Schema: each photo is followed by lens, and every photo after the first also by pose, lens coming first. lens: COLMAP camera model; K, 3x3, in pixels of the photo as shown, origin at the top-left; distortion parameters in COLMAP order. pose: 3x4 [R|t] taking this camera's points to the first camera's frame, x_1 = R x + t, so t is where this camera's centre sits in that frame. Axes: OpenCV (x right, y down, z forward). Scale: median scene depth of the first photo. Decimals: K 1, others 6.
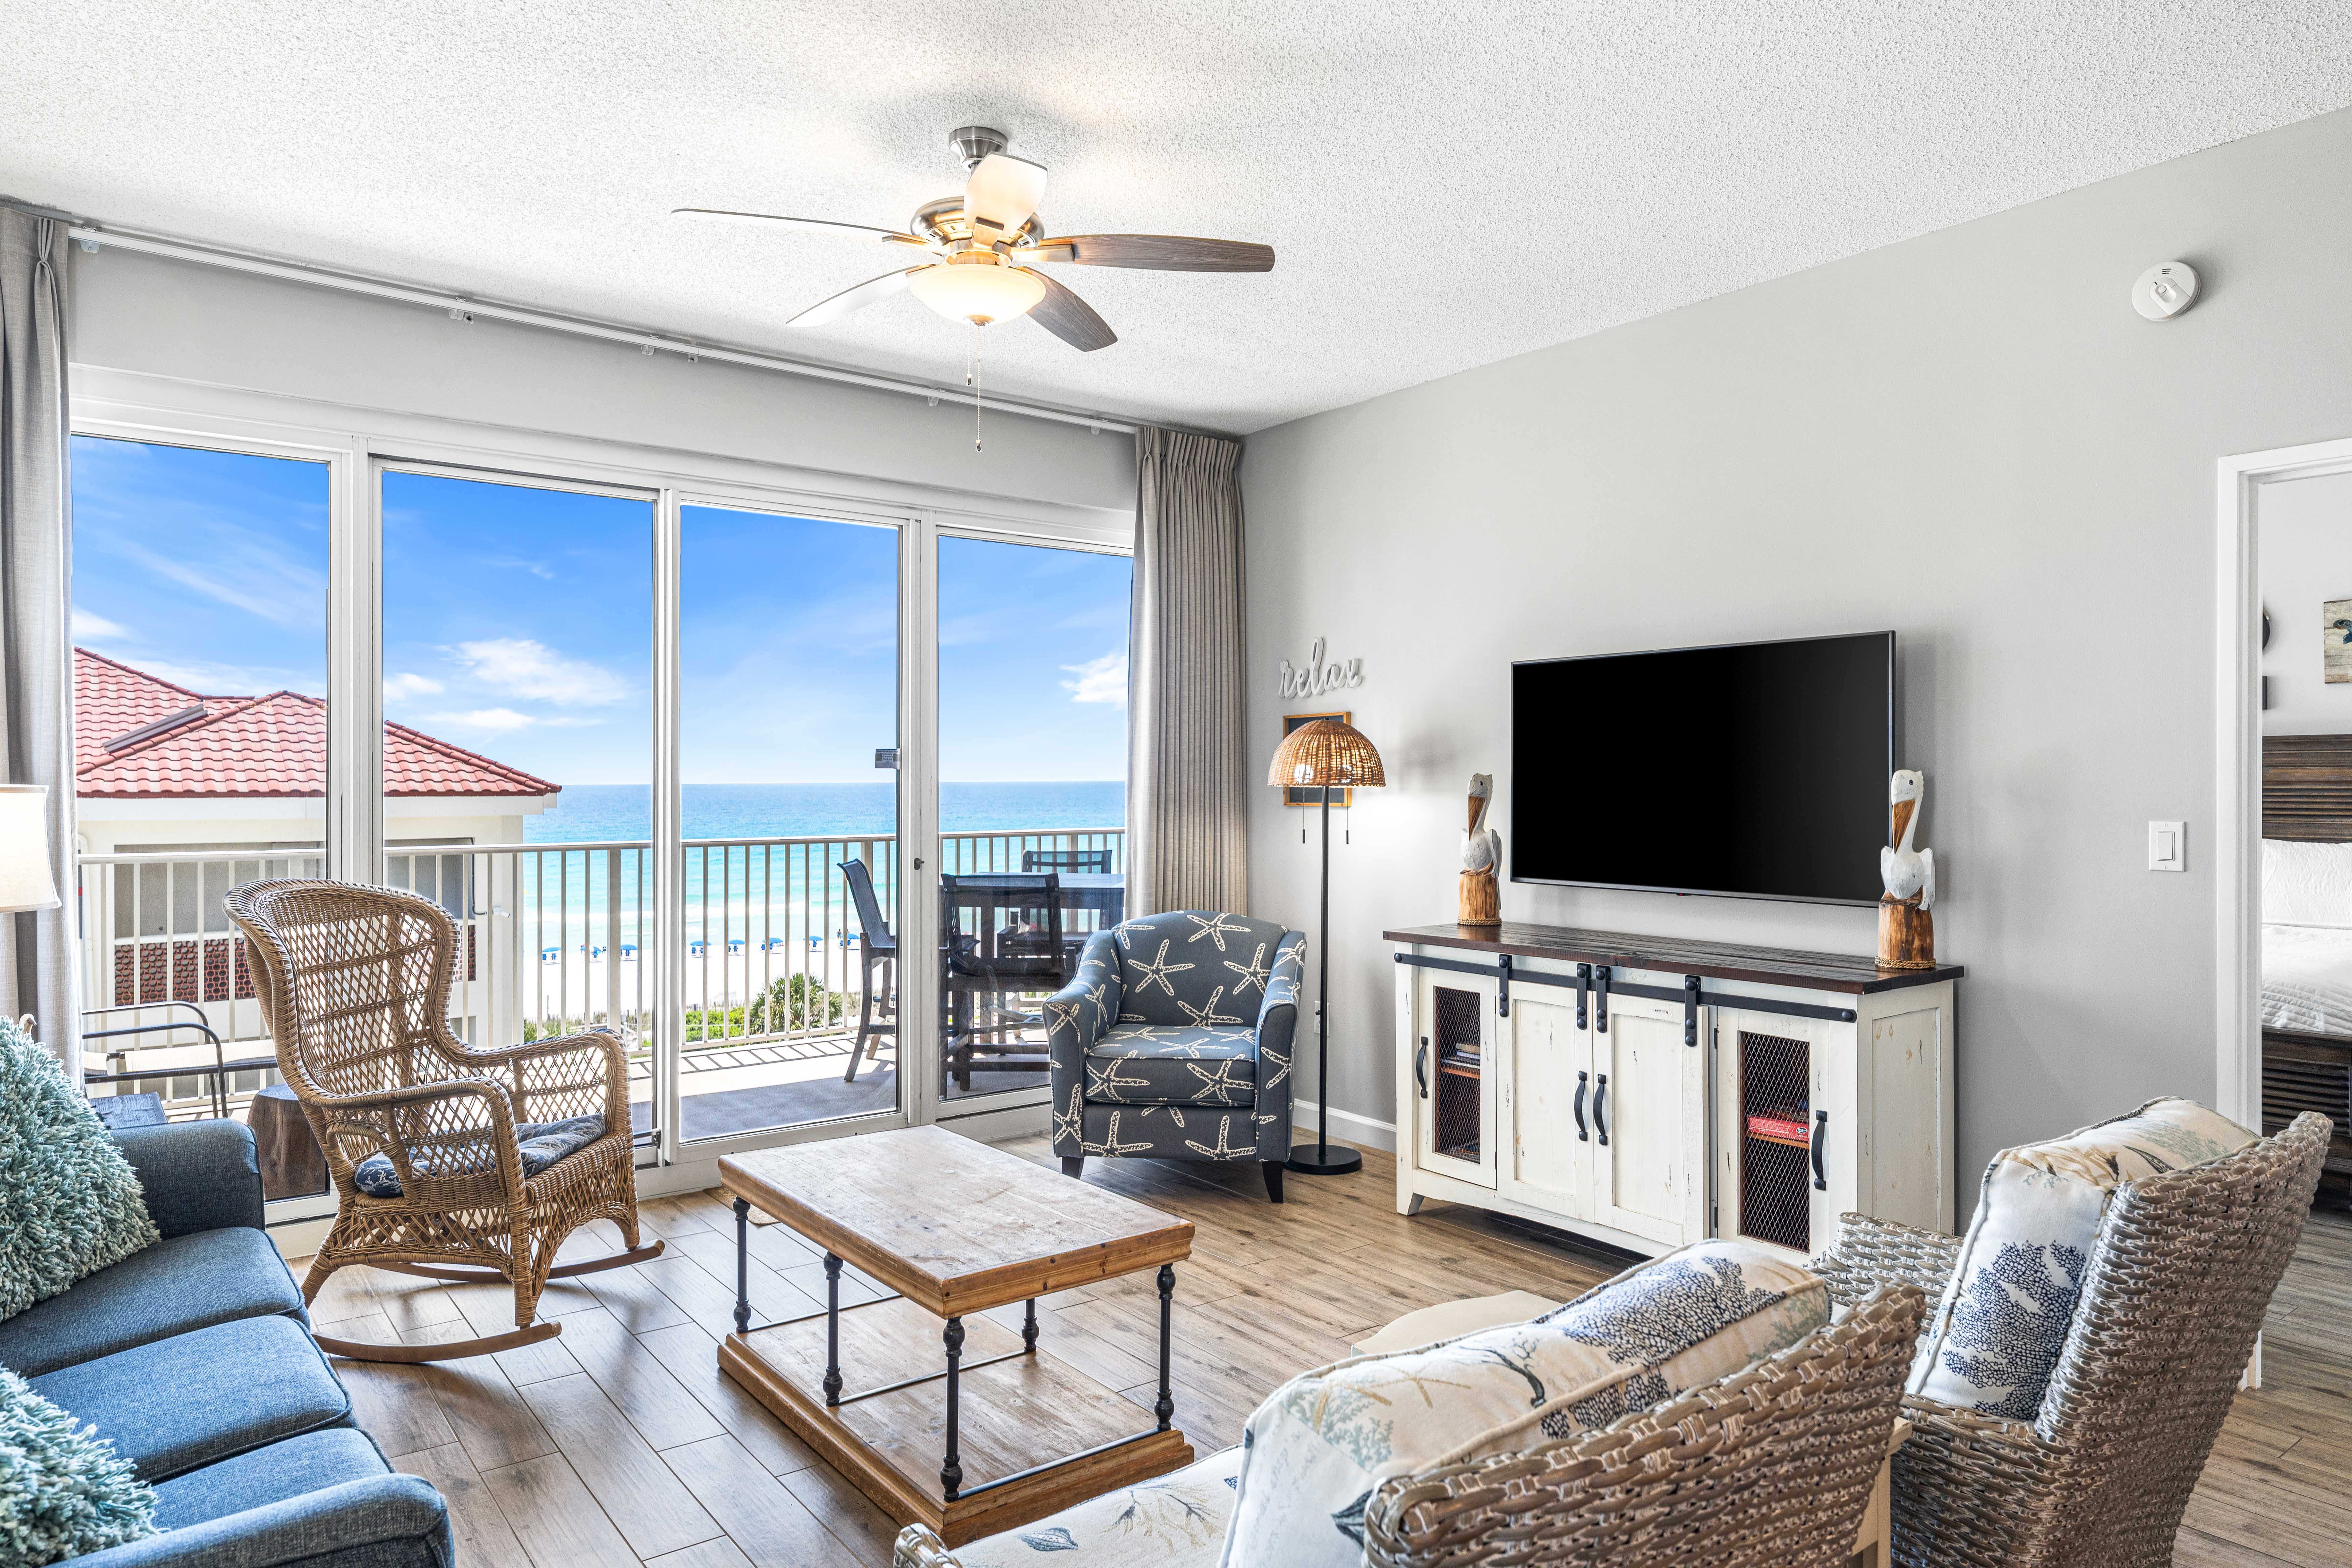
lens RADIAL K [[1447.9, 0, 1170.5], [0, 1447.9, 777.0], [0, 0, 1]] dist [0.003638, 0.000127]
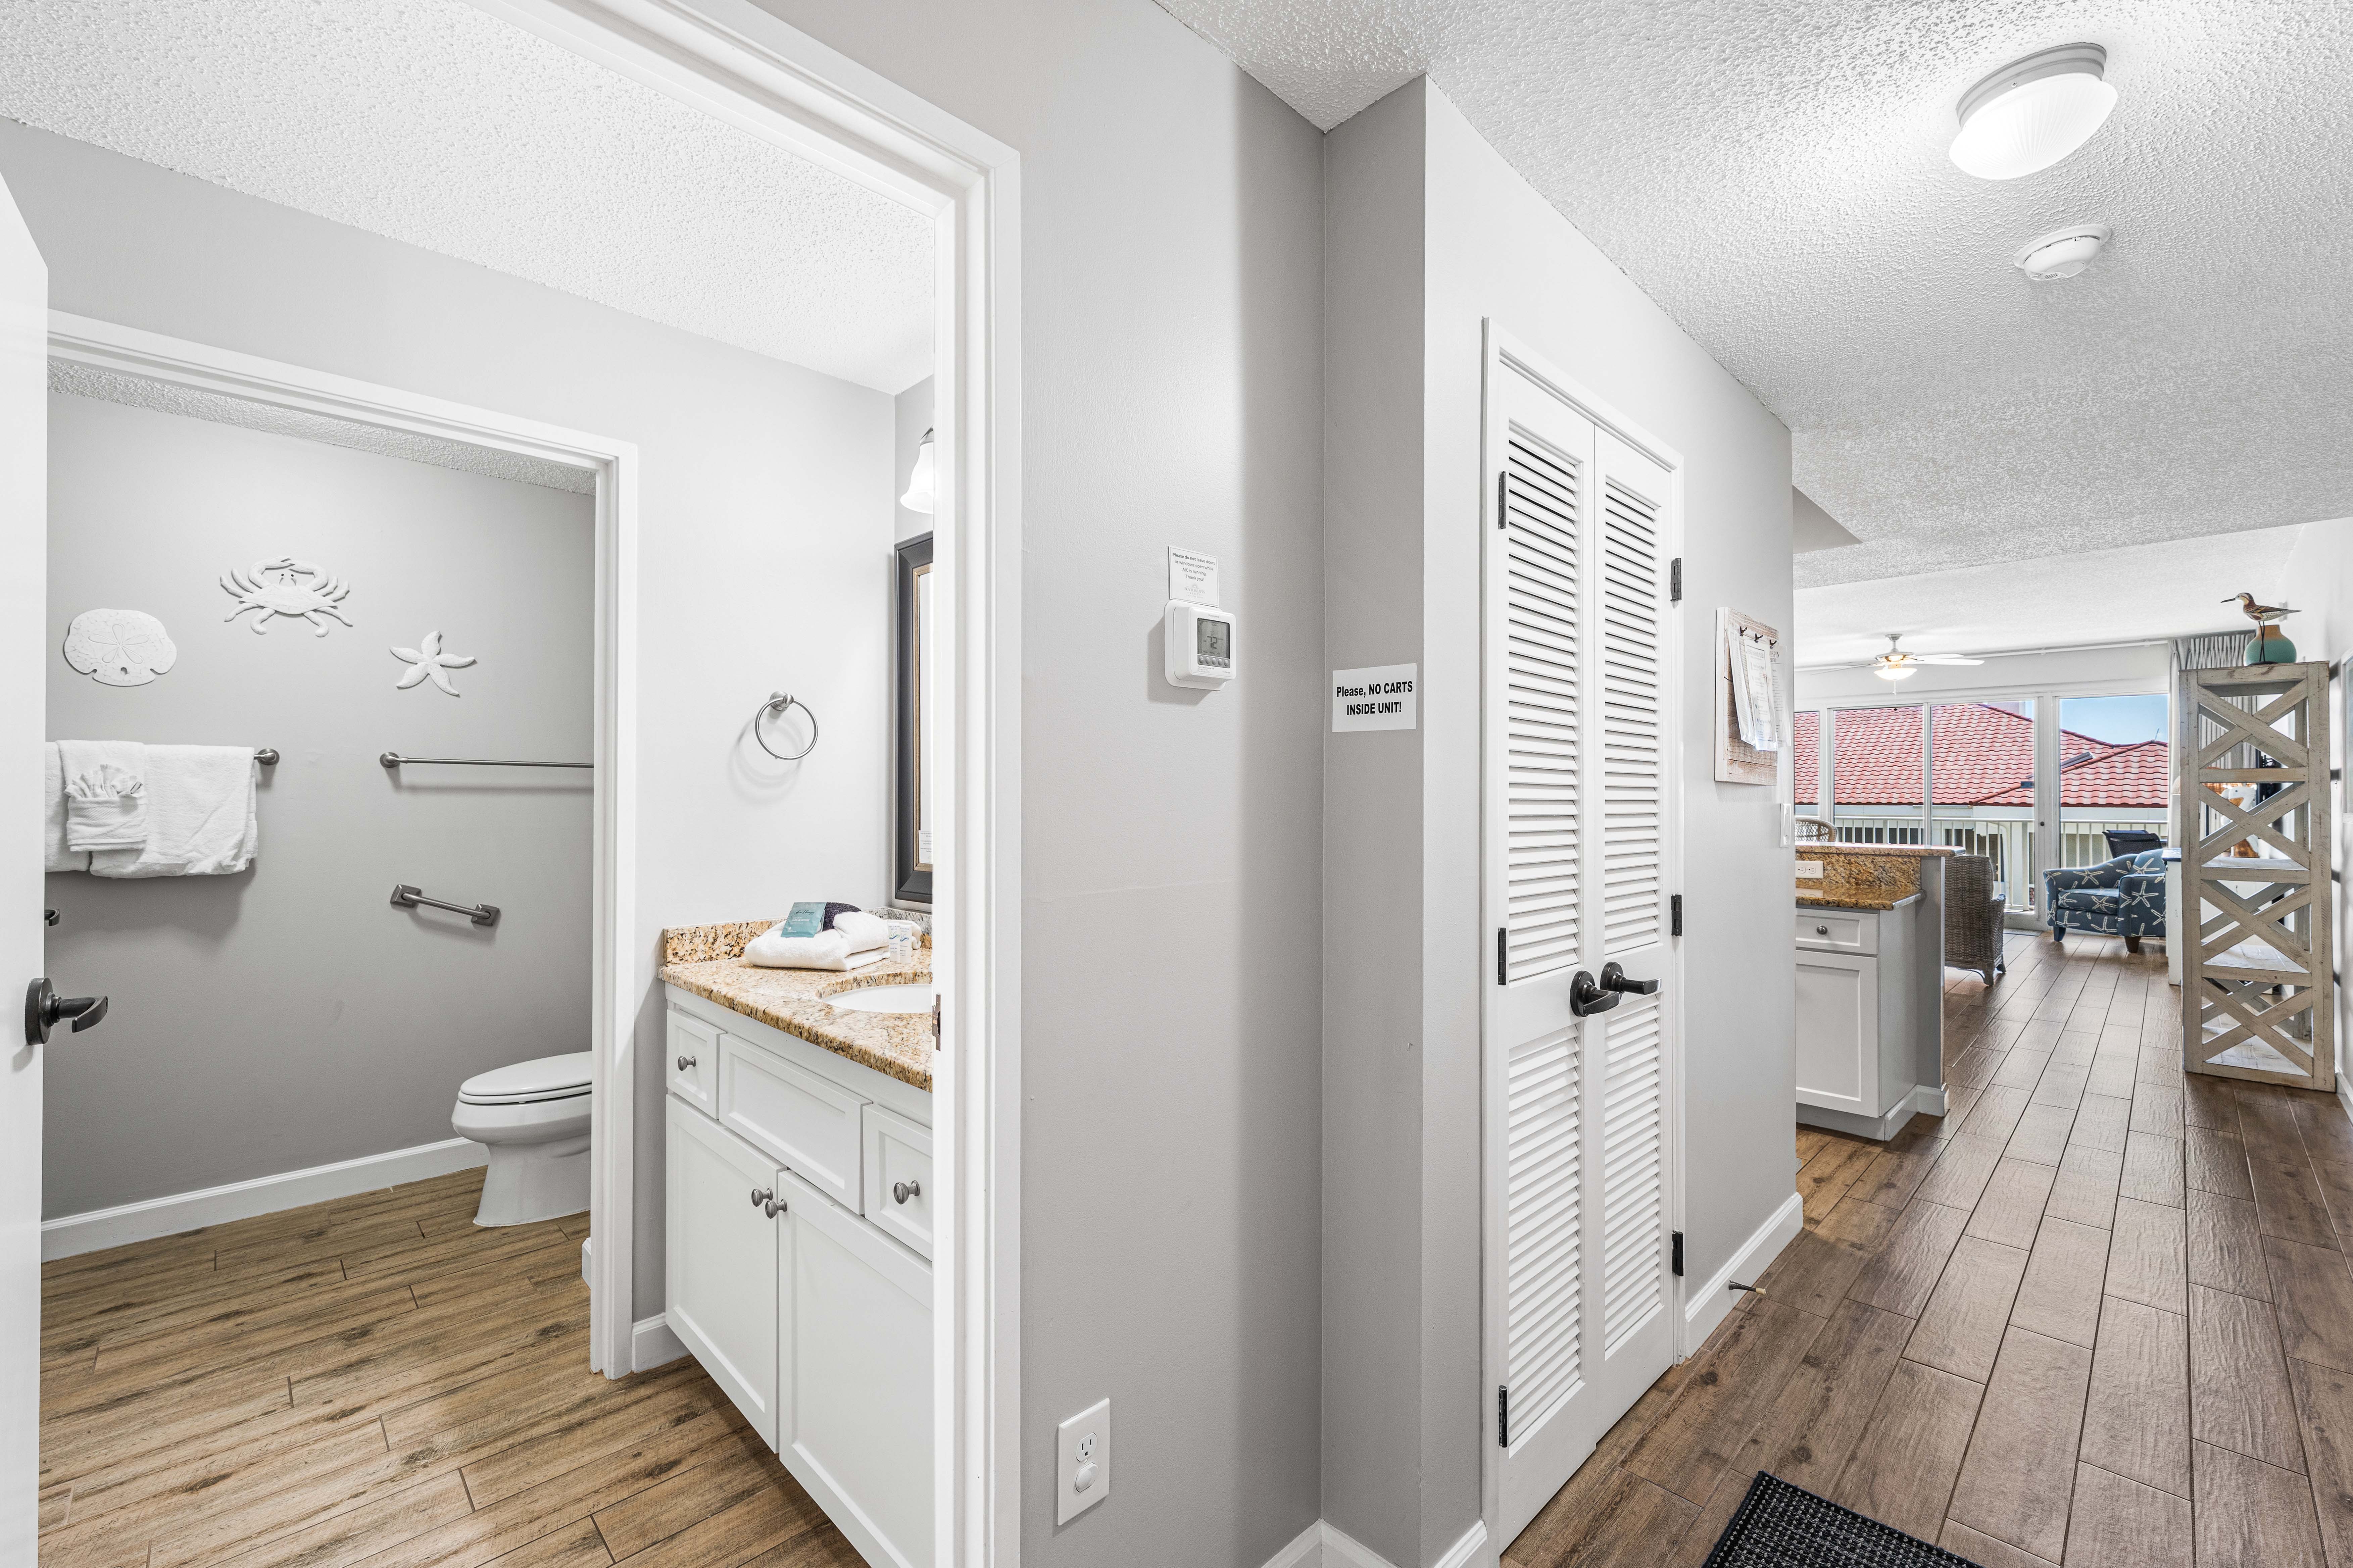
lens RADIAL K [[937.9, 0, 1171.6], [0, 937.9, 792.3], [0, 0, 1]] dist [-0.000110, -0.000019]
pose [[0.105194, -0.004597, -0.994441, 1.570978], [-0.000530, 0.999989, -0.004679, 0.011645], [0.994452, 0.001019, 0.105190, -0.899878]]
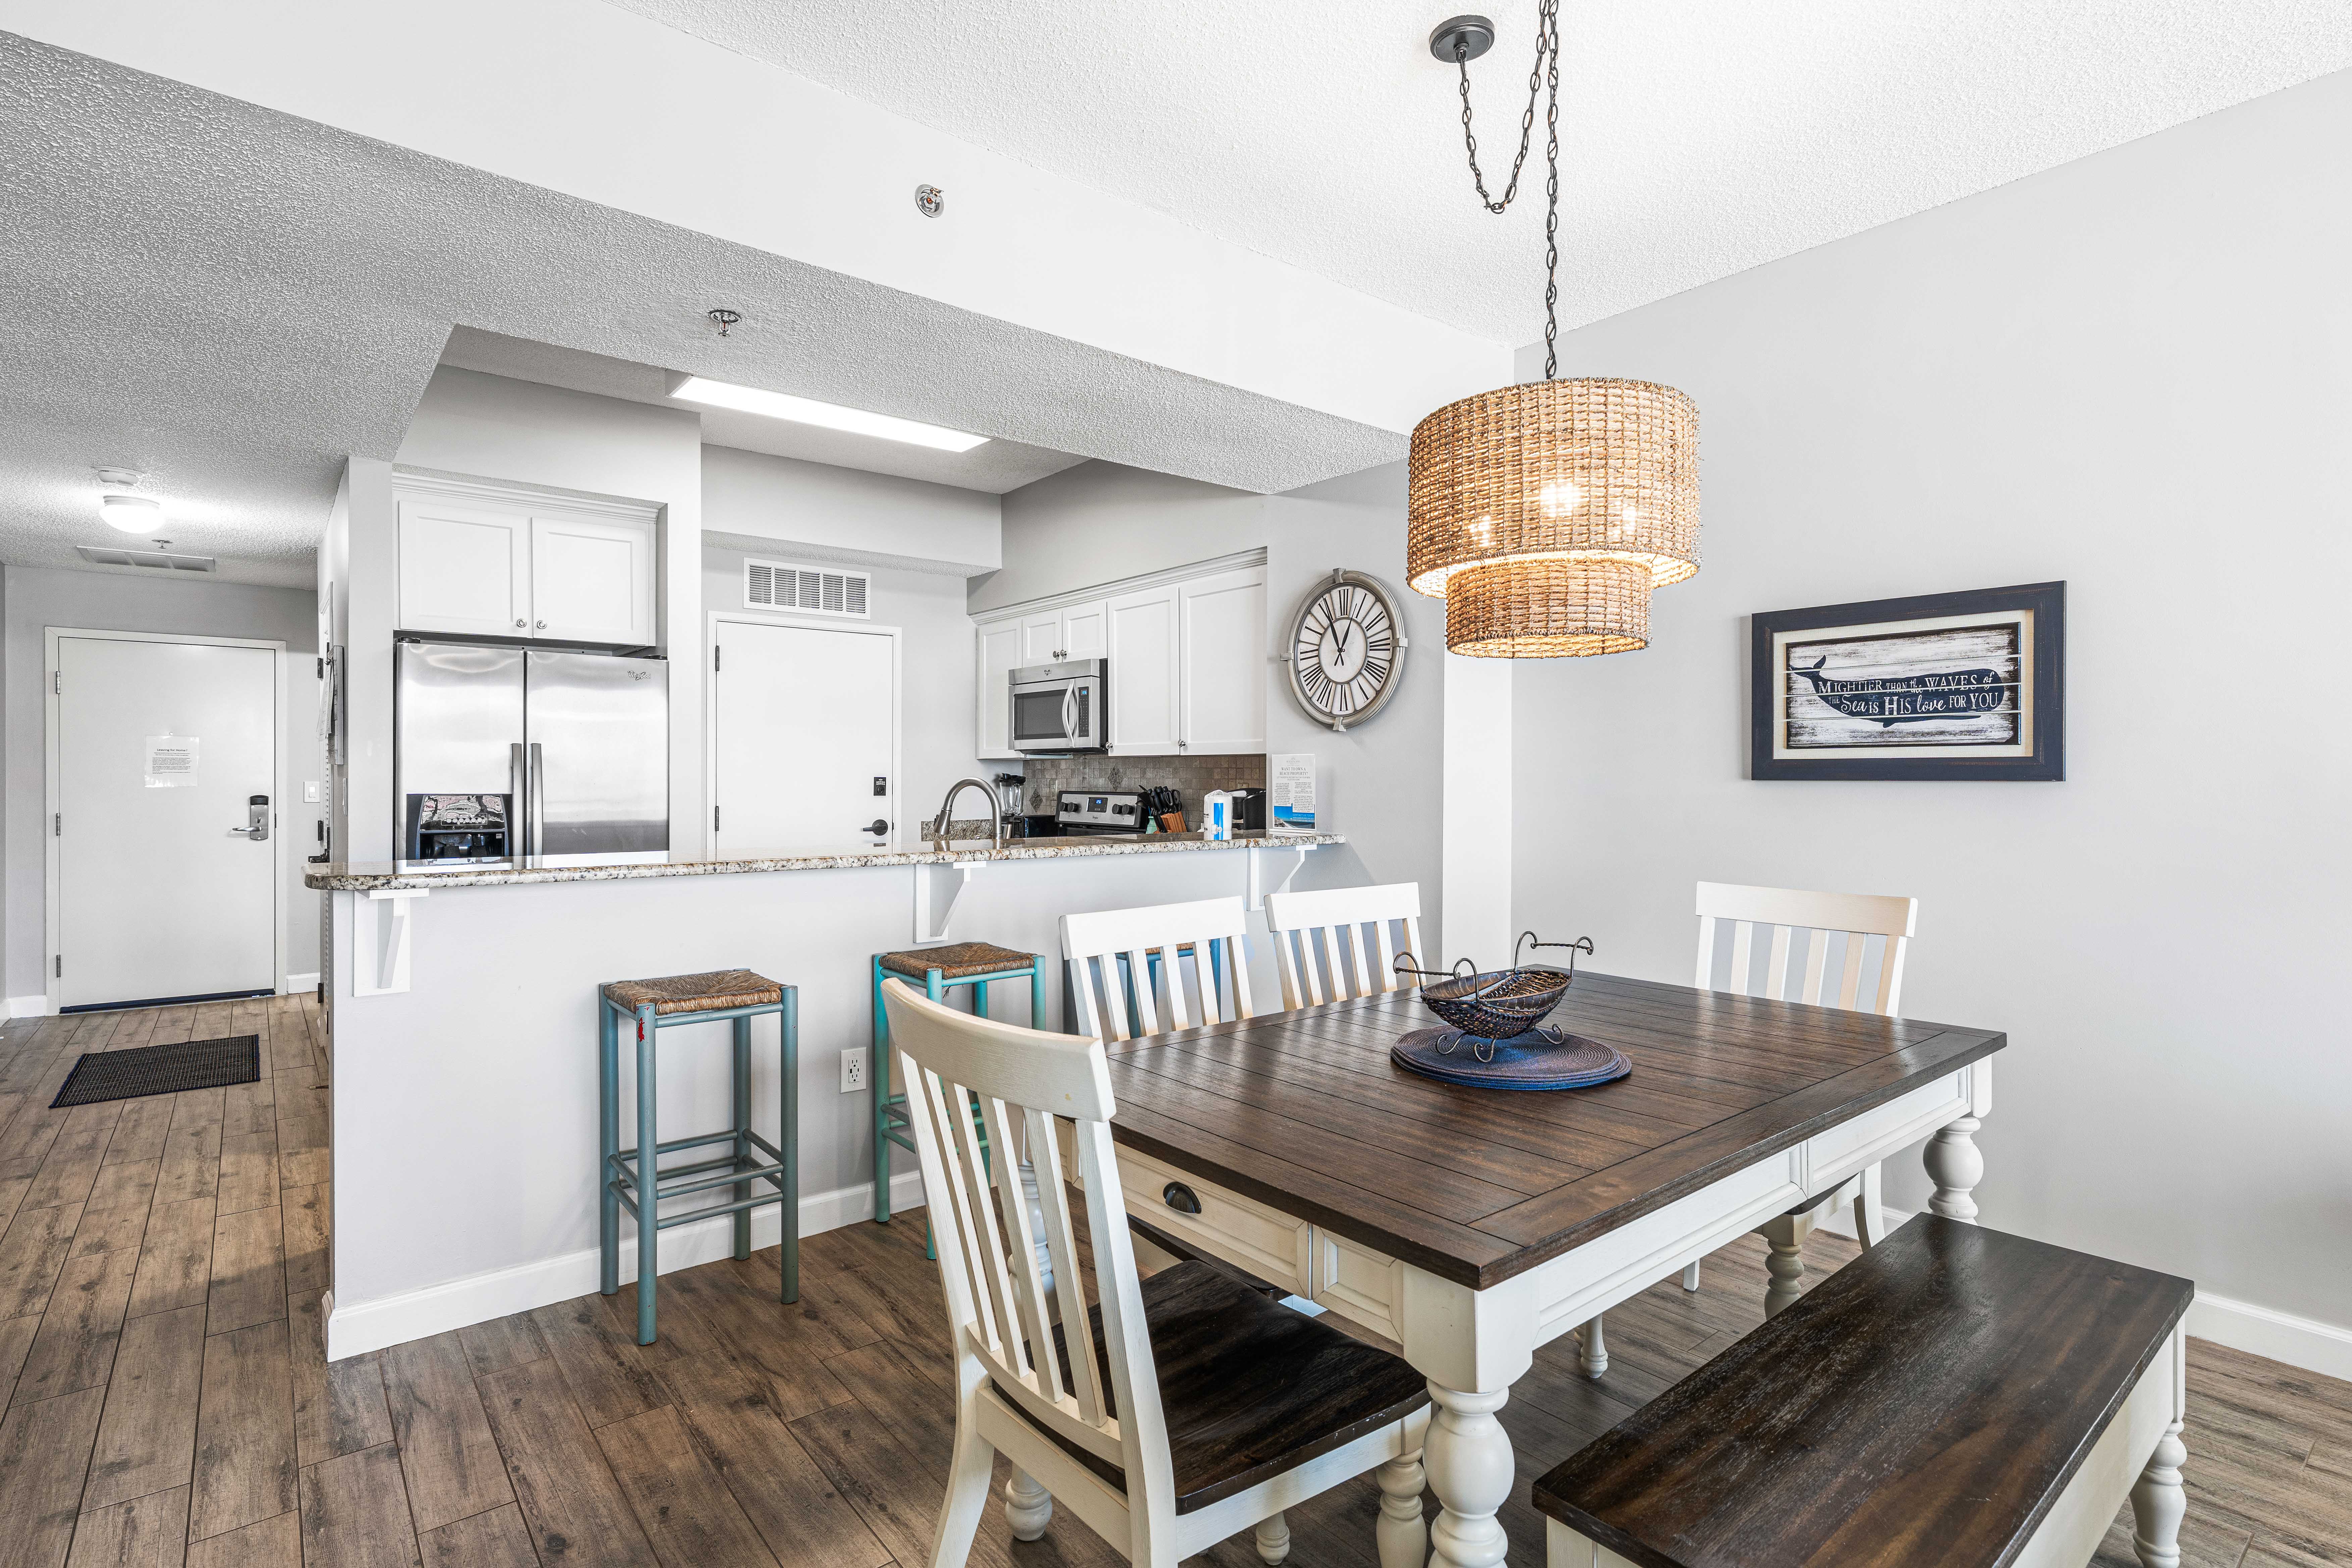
lens RADIAL K [[1134.1, 0, 1165.1], [0, 1134.1, 787.3], [0, 0, 1]] dist [0.001201, 0.000659]
pose [[-0.999492, -0.002127, -0.031807, 0.437283], [-0.002418, 0.999956, 0.009116, 0.012778], [0.031787, 0.009188, -0.999452, 0.419403]]
